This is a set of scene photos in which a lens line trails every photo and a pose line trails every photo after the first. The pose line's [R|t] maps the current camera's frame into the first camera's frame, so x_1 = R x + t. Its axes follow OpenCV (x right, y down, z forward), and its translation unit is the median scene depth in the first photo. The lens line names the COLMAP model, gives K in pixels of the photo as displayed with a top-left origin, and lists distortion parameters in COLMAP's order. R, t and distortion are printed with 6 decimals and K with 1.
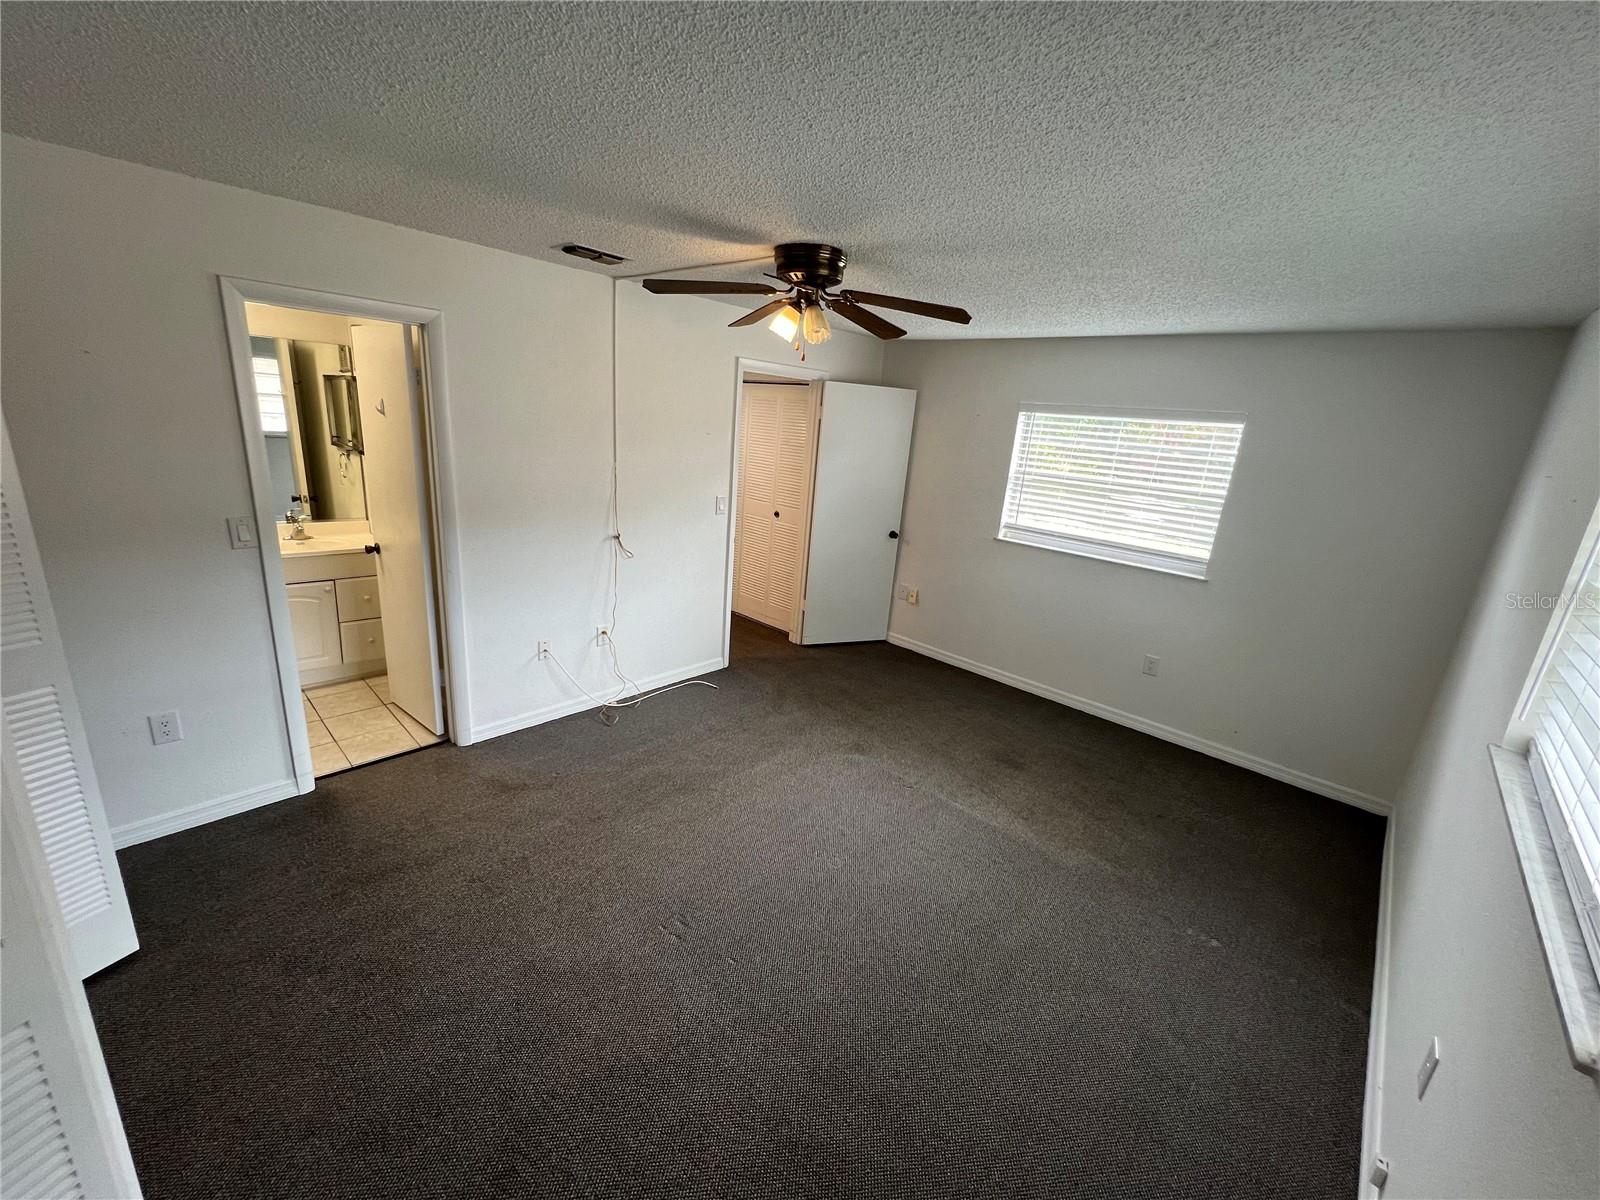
lens RADIAL K [[635.4, 0, 796.6], [0, 635.4, 598.5], [0, 0, 1]] dist [0.000458, 0.000630]
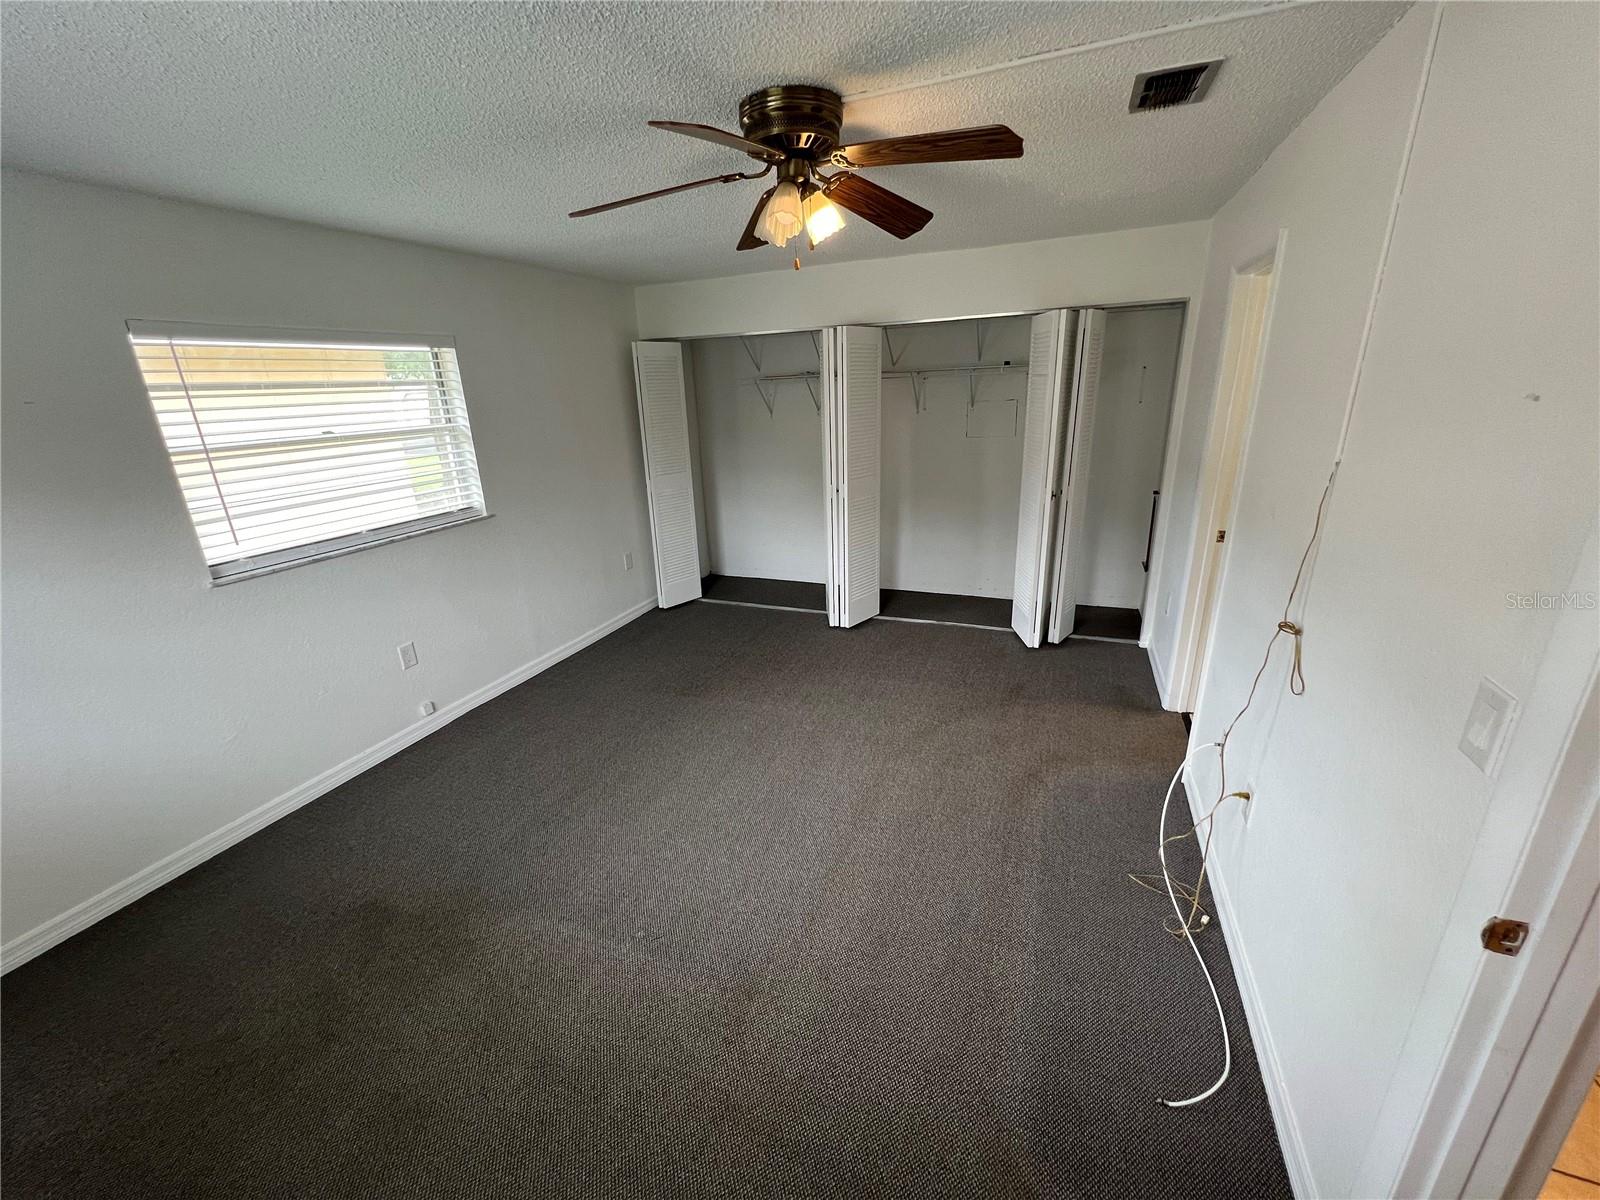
lens RADIAL K [[627.5, 0, 802.0], [0, 627.5, 594.7], [0, 0, 1]] dist [0.000270, -0.000002]
pose [[-0.929790, 0.075785, -0.360205, 0.180928], [-0.132894, 0.843460, 0.520495, -0.274225], [0.343264, 0.531820, -0.774169, 1.105009]]
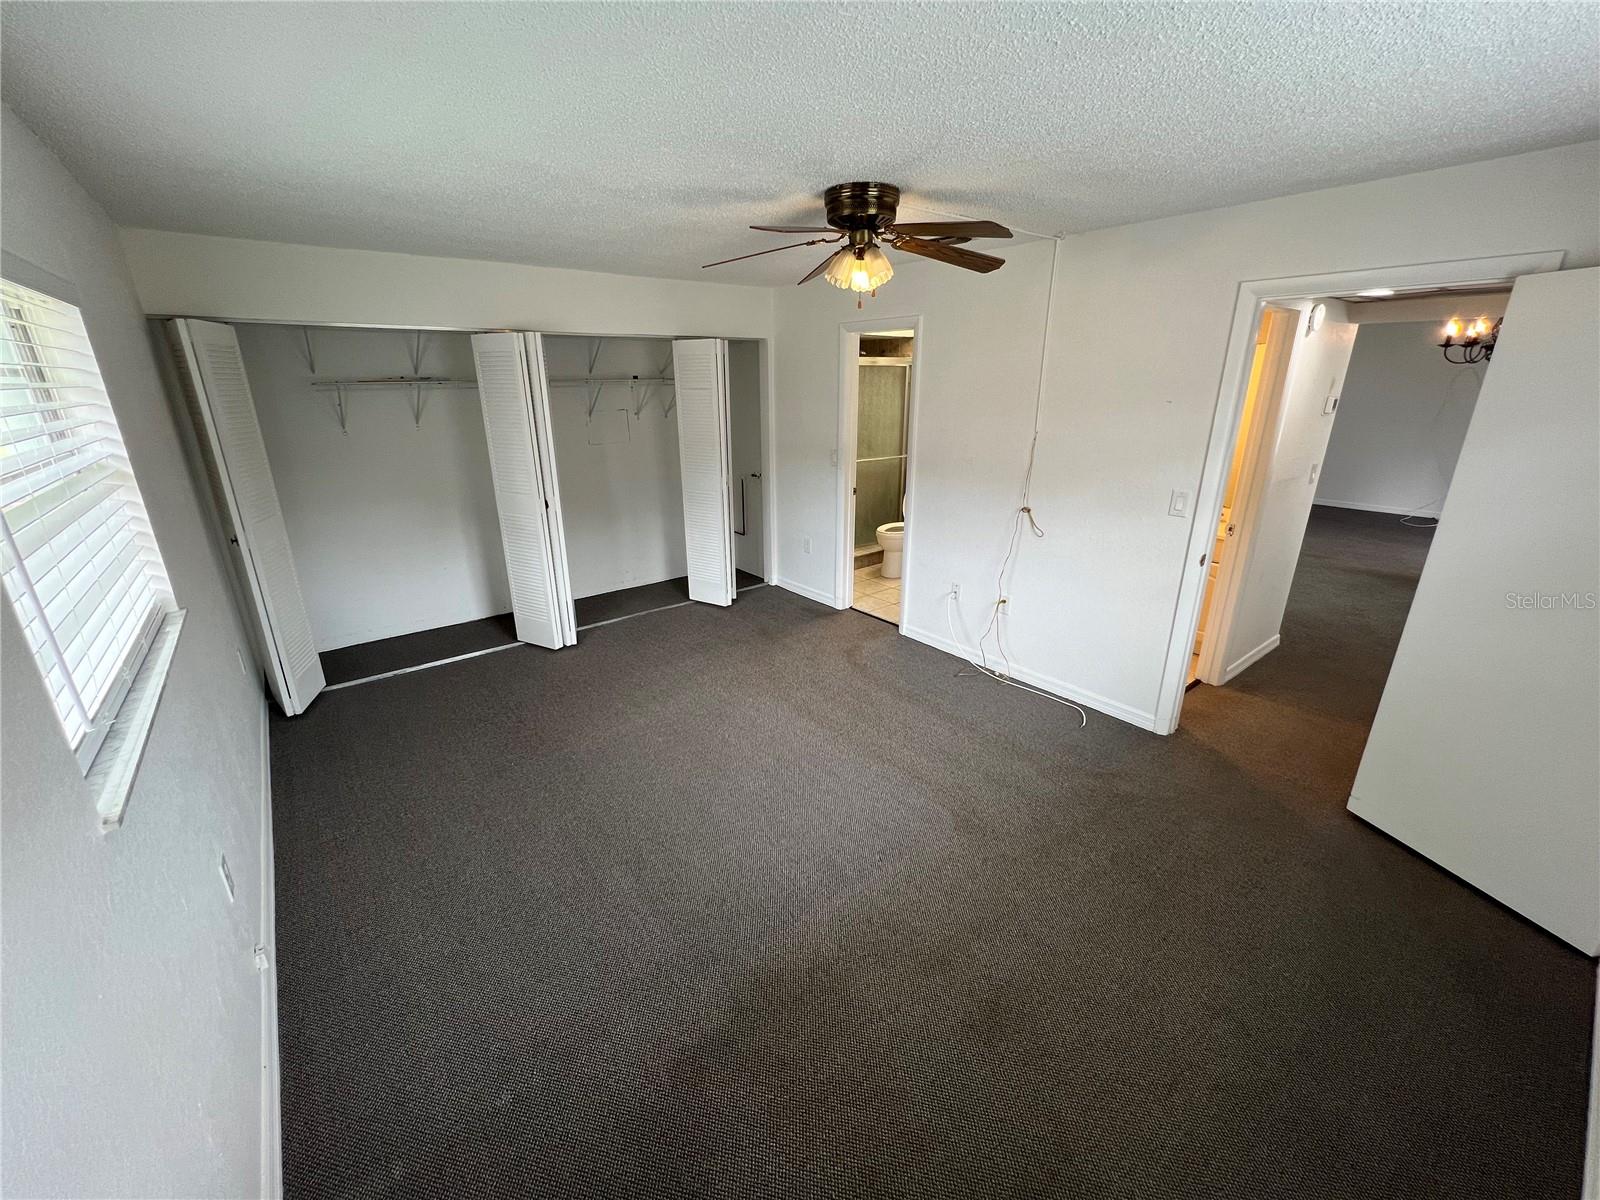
lens RADIAL K [[640.5, 0, 797.5], [0, 640.5, 596.9], [0, 0, 1]] dist [-0.000013, -0.000039]
pose [[-0.140682, 0.243879, -0.959548, 0.690173], [-0.277396, 0.920658, 0.274665, -0.136384], [0.950400, 0.304815, -0.061869, 0.703364]]
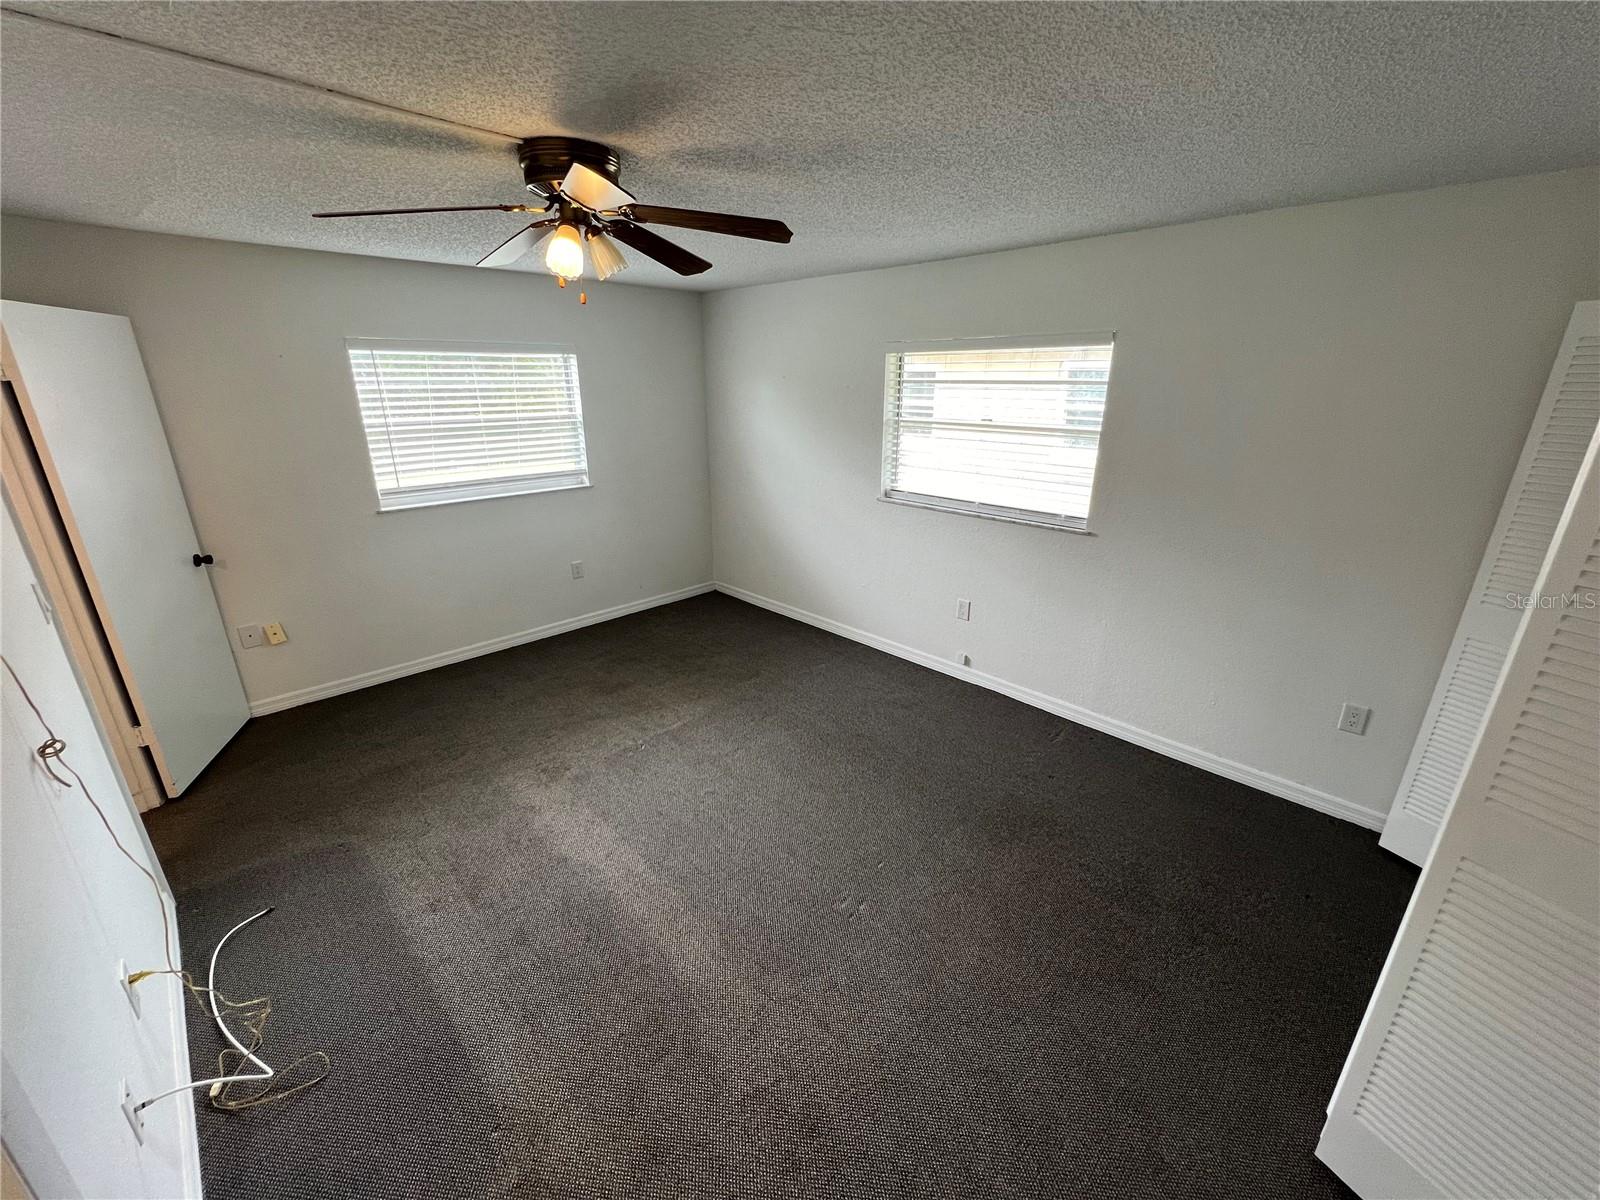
lens RADIAL K [[640.5, 0, 797.5], [0, 640.5, 596.9], [0, 0, 1]] dist [-0.000013, -0.000039]
pose [[0.028379, -0.397565, 0.917135, -0.526637], [0.276210, 0.884901, 0.375045, -0.179576], [-0.960678, 0.242679, 0.134924, 0.464689]]
